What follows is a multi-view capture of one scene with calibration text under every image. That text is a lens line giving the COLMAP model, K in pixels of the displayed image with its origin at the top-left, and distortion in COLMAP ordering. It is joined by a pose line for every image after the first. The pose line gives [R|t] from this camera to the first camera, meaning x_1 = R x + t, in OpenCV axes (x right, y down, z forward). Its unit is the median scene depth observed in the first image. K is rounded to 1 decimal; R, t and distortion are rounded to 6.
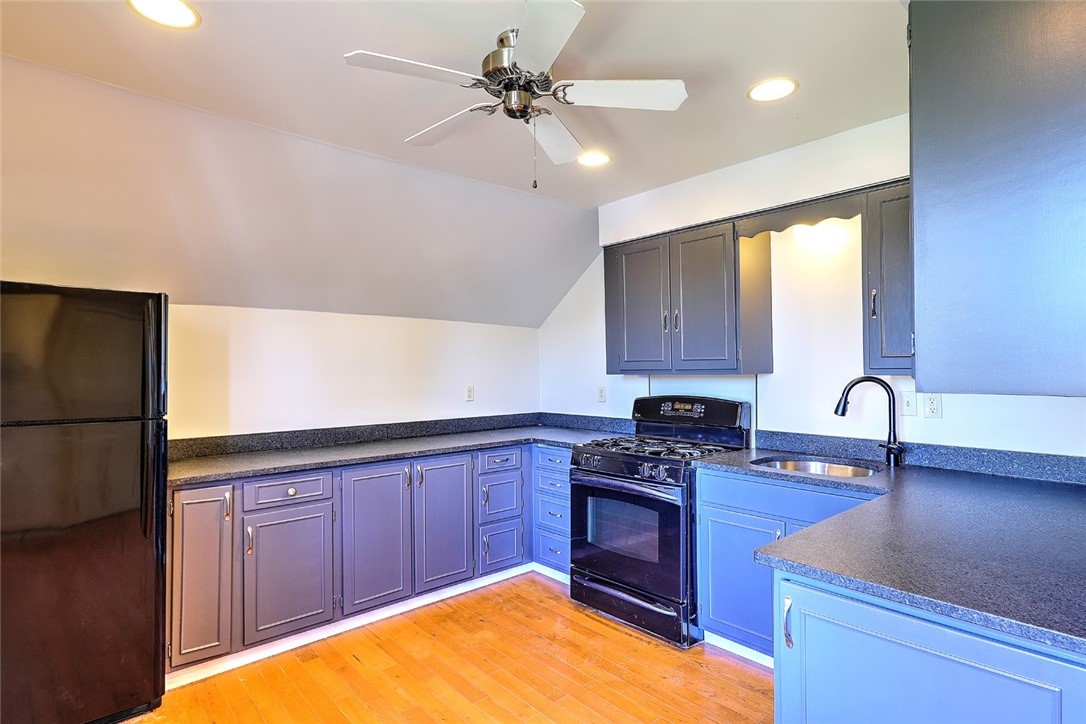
lens RADIAL K [[528.9, 0, 502.6], [0, 528.9, 366.1], [0, 0, 1]] dist [0.003573, -0.000053]
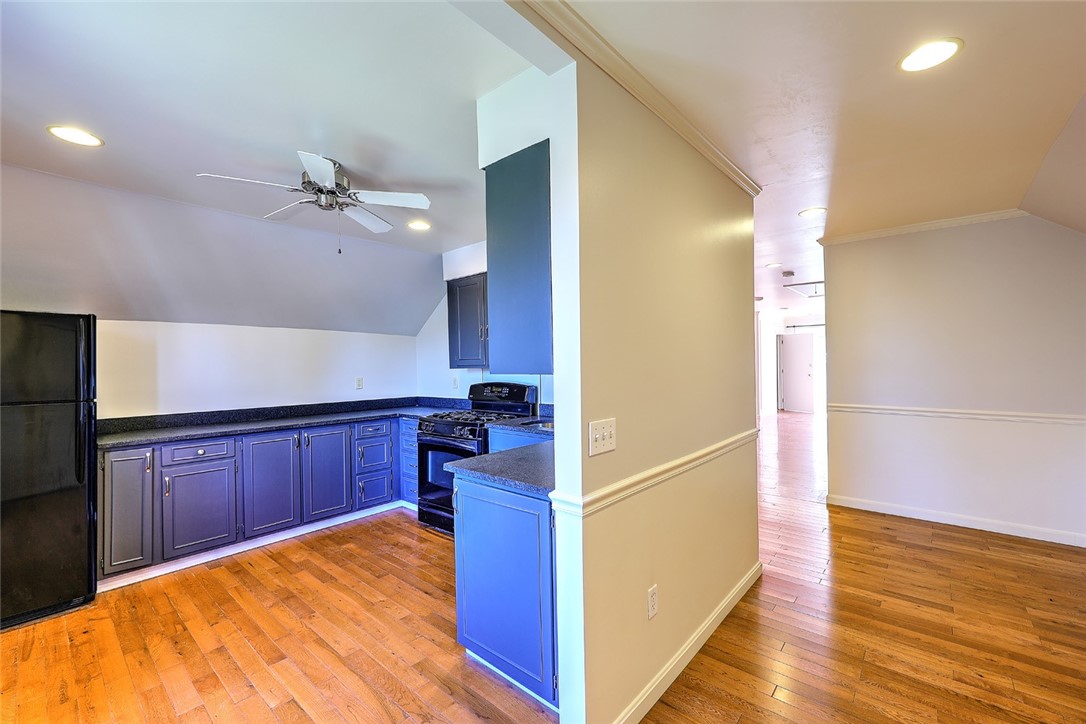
lens RADIAL K [[446.1, 0, 539.2], [0, 446.1, 366.0], [0, 0, 1]] dist [-0.002340, 0.000147]
pose [[0.990235, -0.008839, 0.139127, 0.328933], [0.008388, 0.999957, 0.003828, 0.006810], [-0.139155, -0.002623, 0.990267, -0.307994]]
